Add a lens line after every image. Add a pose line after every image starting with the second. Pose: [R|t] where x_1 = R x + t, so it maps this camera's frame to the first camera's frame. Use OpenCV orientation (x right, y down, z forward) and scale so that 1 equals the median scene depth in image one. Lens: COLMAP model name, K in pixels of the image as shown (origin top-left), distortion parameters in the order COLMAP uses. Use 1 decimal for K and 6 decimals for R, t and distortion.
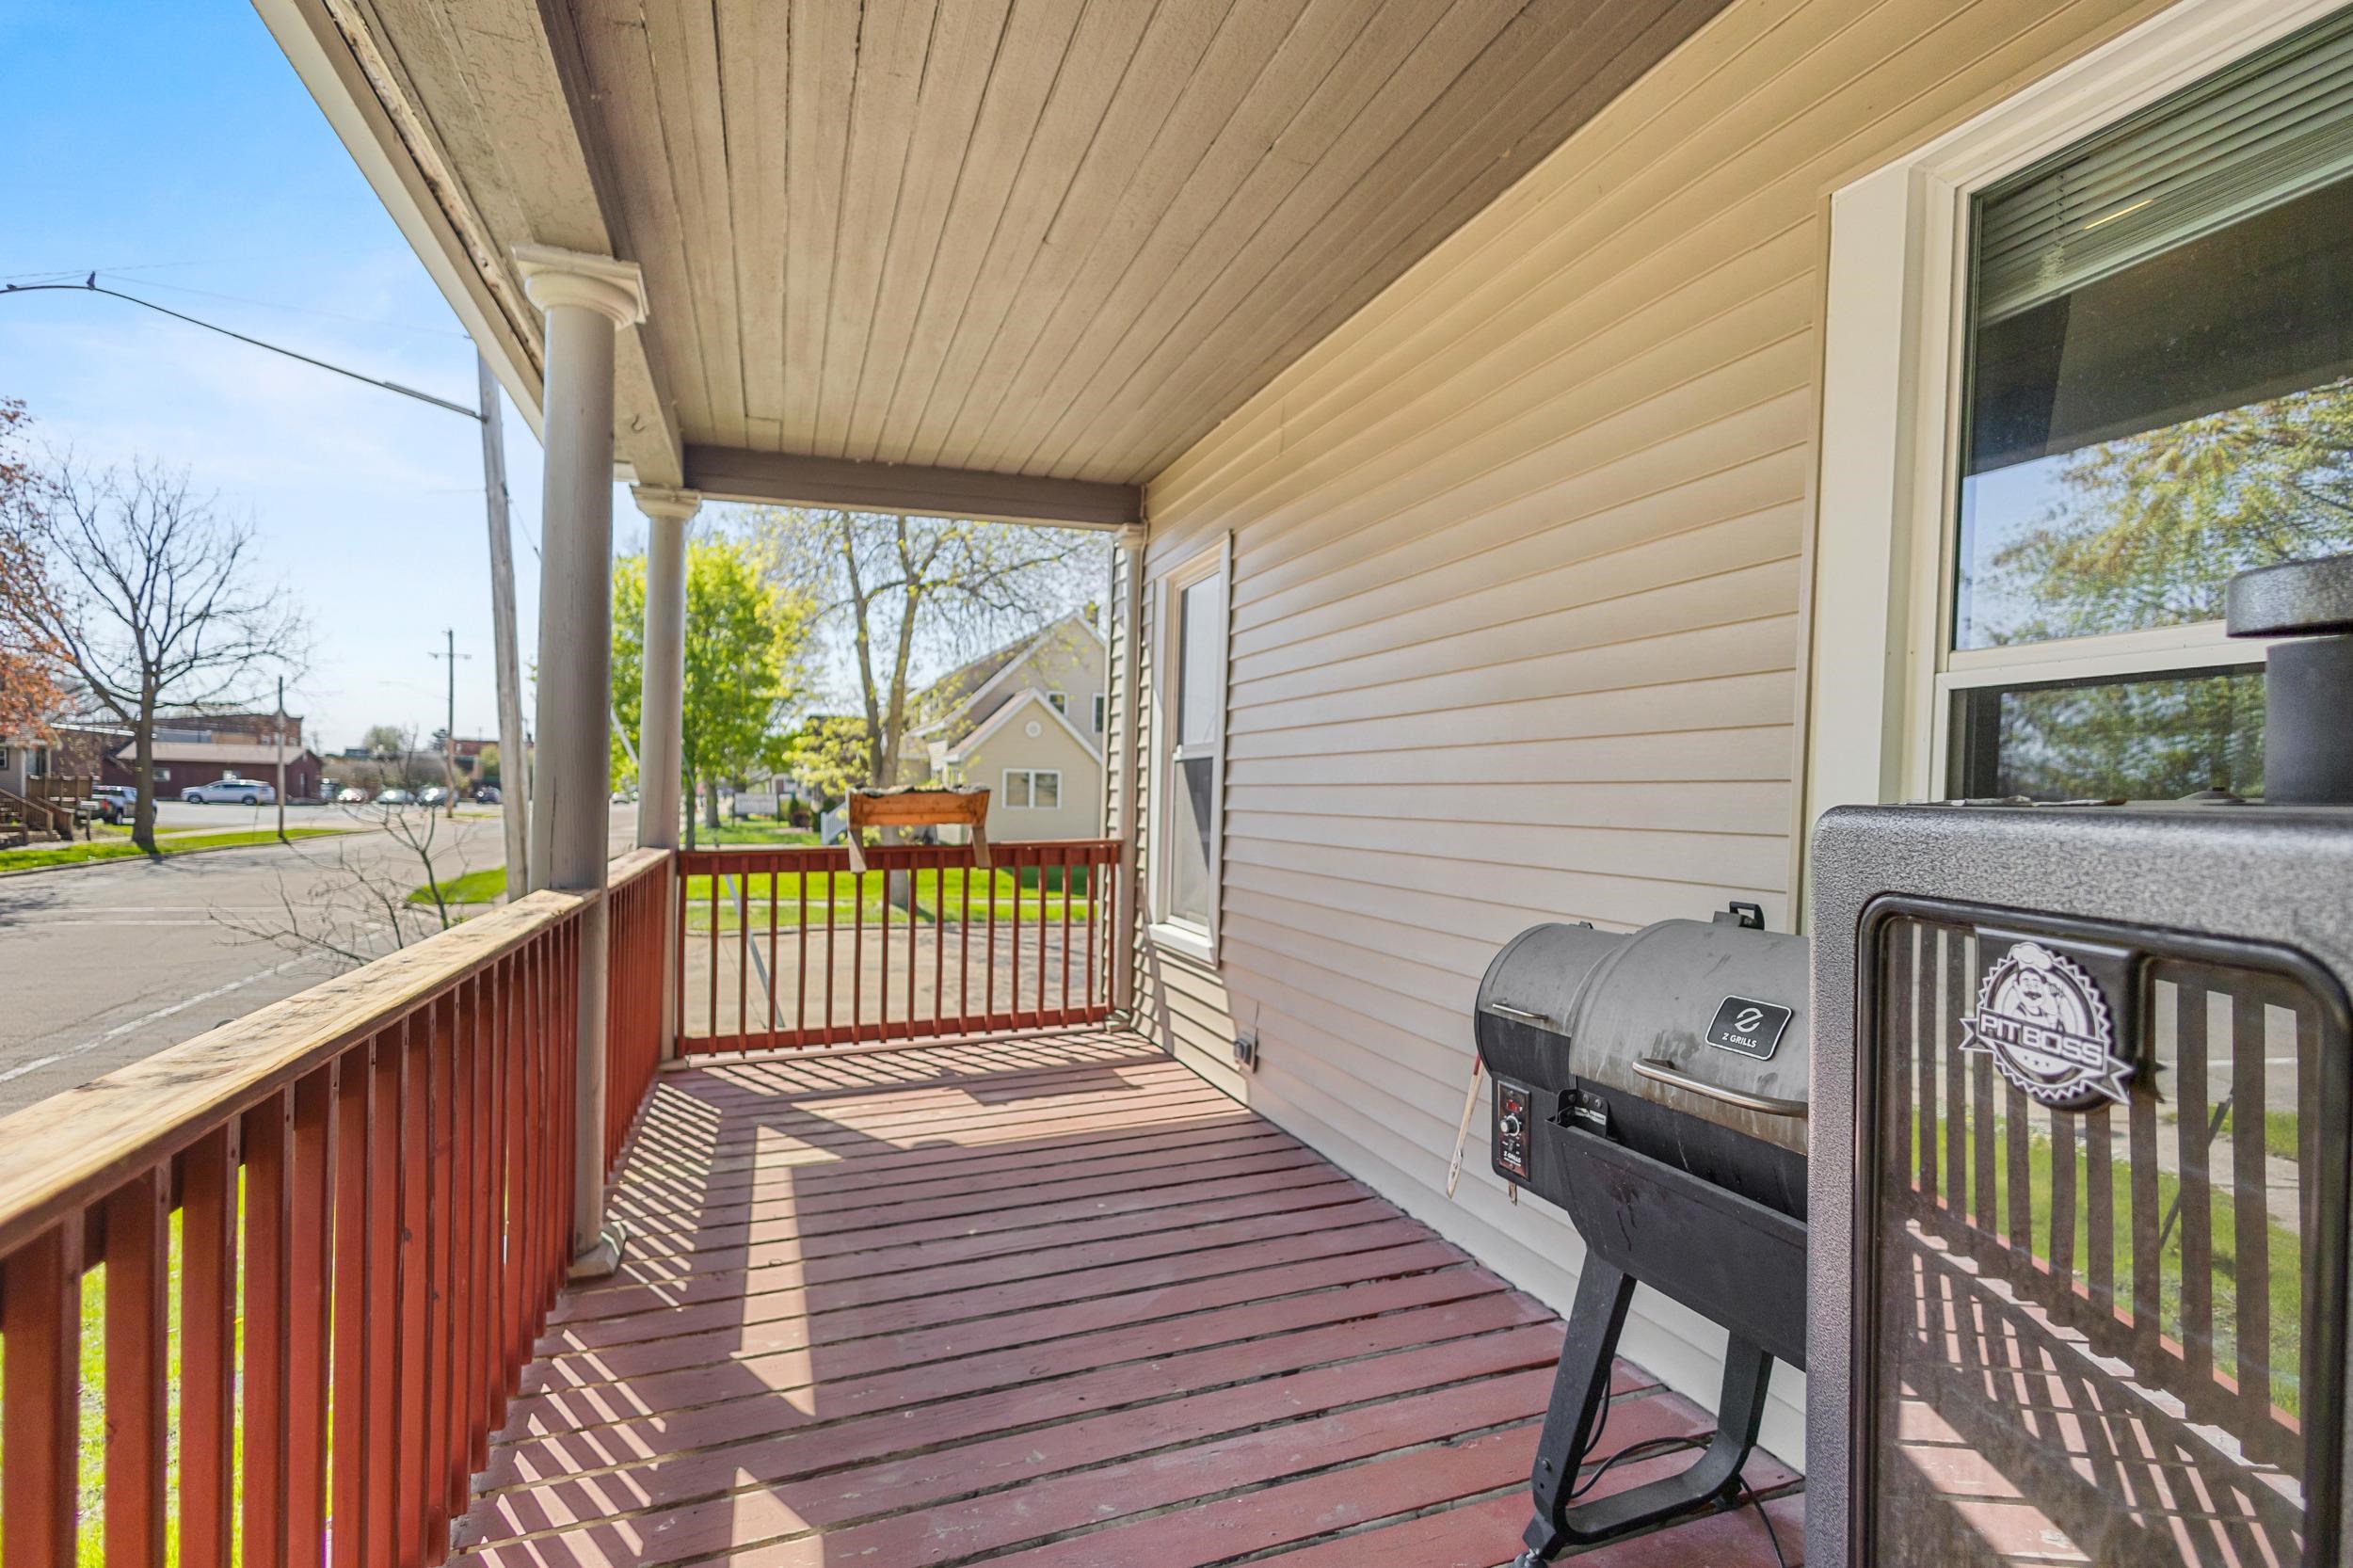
lens RADIAL K [[1082.7, 0, 1193.1], [0, 1082.7, 815.7], [0, 0, 1]] dist [0.010578, -0.003487]
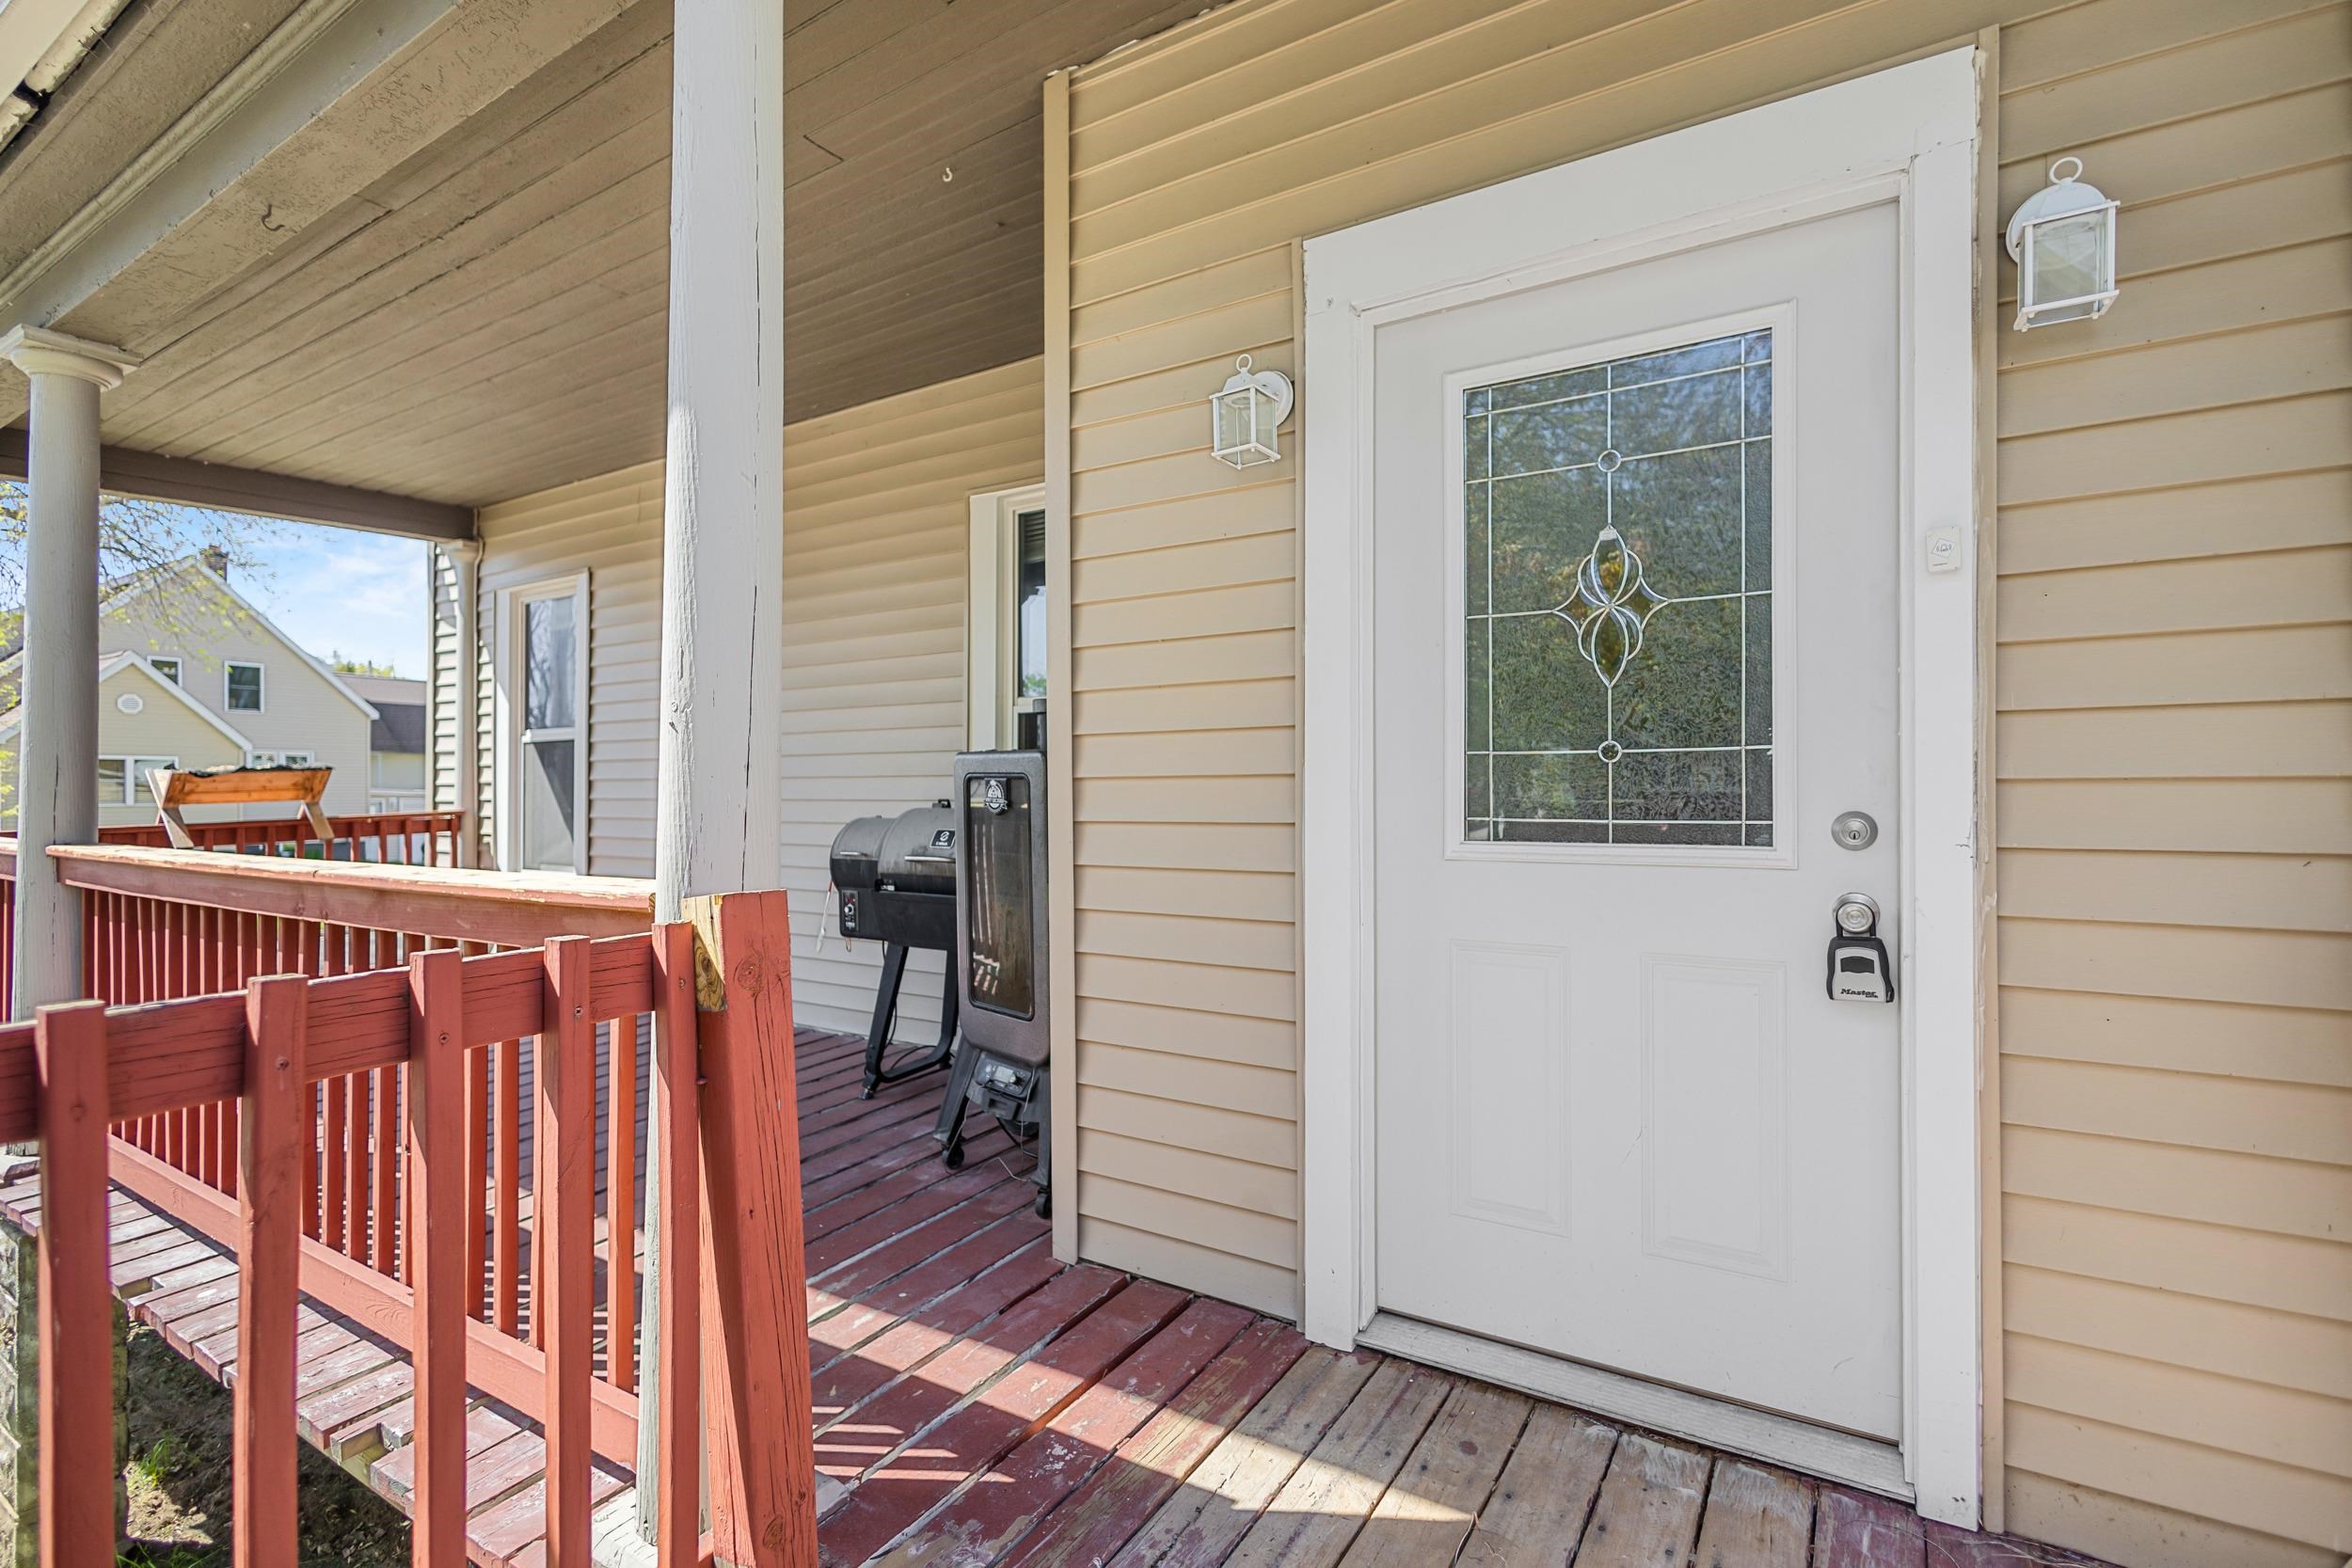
lens RADIAL K [[1082.1, 0, 1169.1], [0, 1082.1, 783.7], [0, 0, 1]] dist [0.010578, -0.003487]
pose [[0.789276, -0.021710, 0.613654, -0.200544], [0.030470, 0.999528, -0.003828, 0.022965], [-0.613282, 0.021720, 0.789566, -0.423186]]
